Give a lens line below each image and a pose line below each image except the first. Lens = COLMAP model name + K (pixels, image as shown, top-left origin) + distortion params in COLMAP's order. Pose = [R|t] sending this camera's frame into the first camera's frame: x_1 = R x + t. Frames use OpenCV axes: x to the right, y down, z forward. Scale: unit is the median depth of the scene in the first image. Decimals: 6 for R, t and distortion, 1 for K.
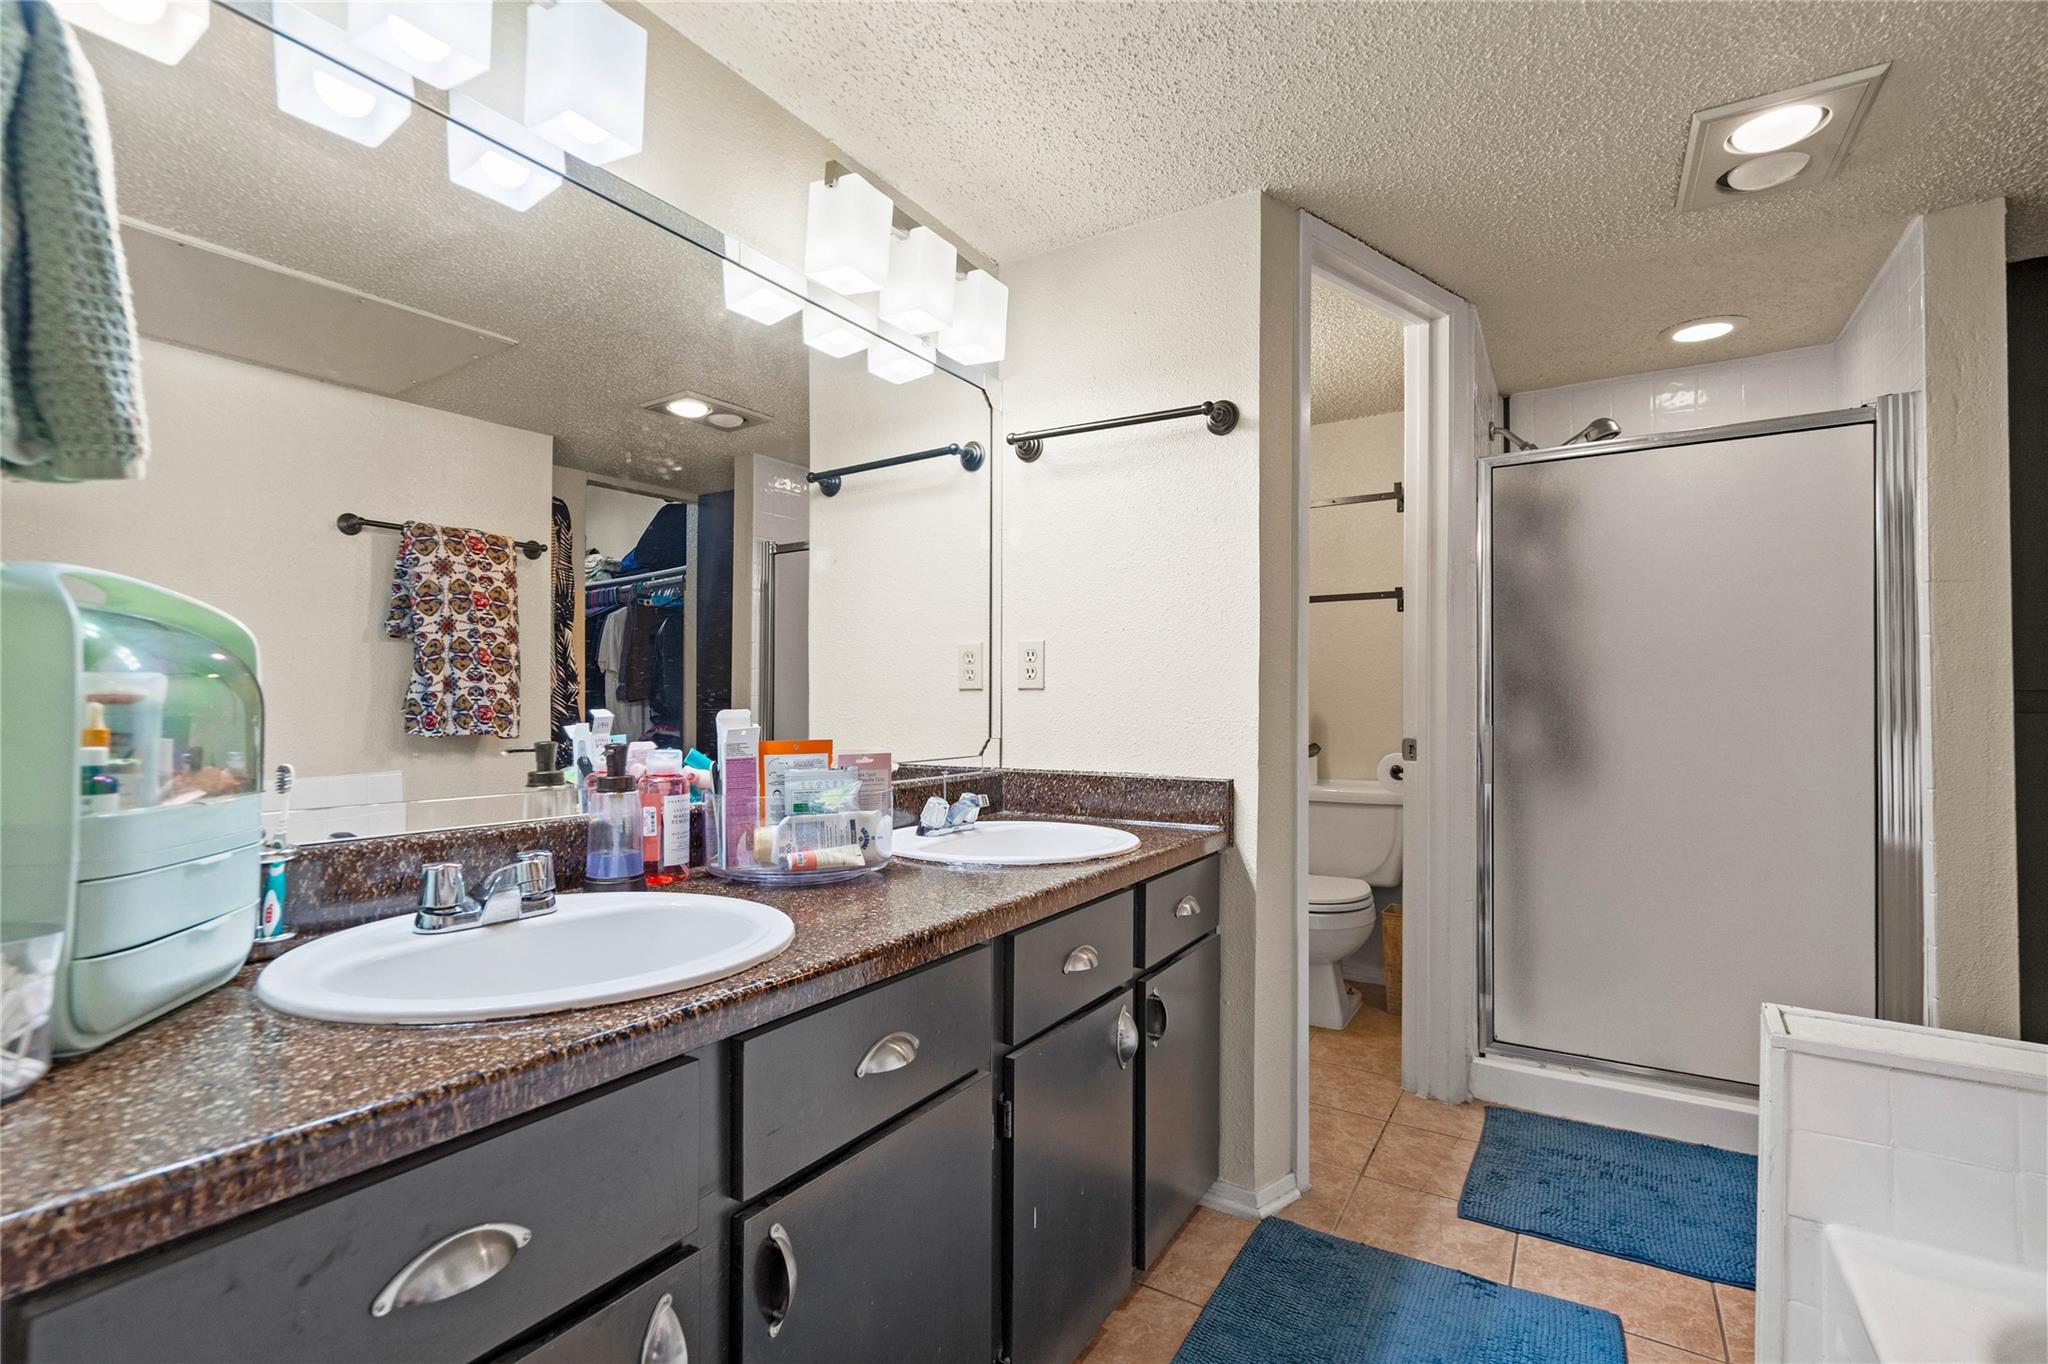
lens RADIAL K [[941.5, 0, 989.0], [0, 941.5, 691.8], [0, 0, 1]] dist [0.002276, 0.000708]
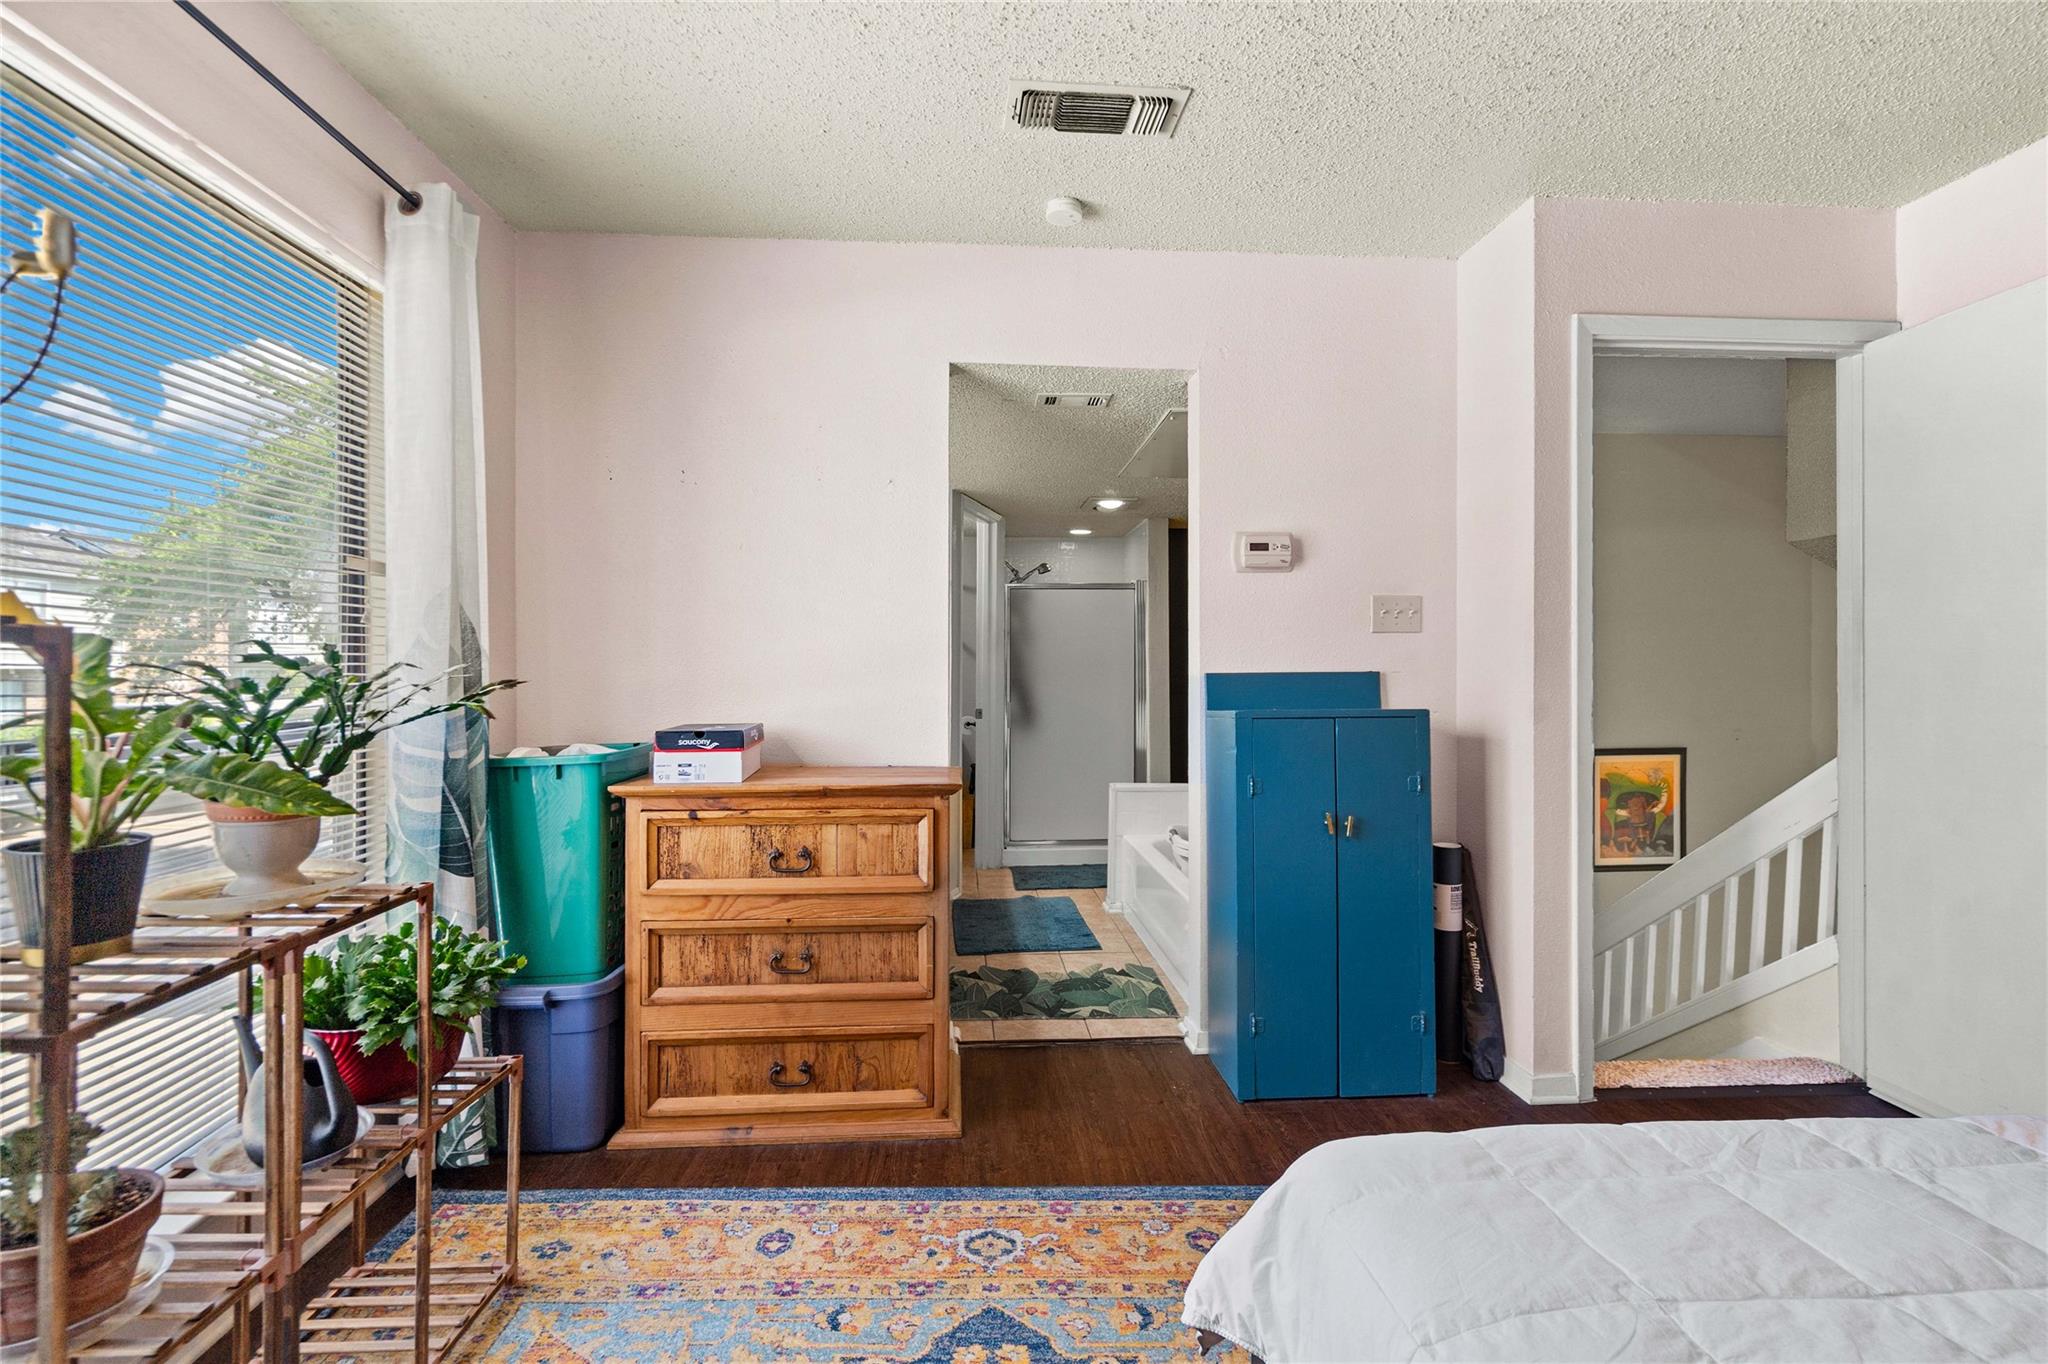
lens RADIAL K [[941.5, 0, 1017.4], [0, 941.5, 682.1], [0, 0, 1]] dist [0.002276, 0.000708]
pose [[0.806298, -0.005140, 0.591487, -0.807906], [-0.003124, 0.999911, 0.012948, -0.044598], [-0.591501, -0.012288, 0.806211, -0.853877]]
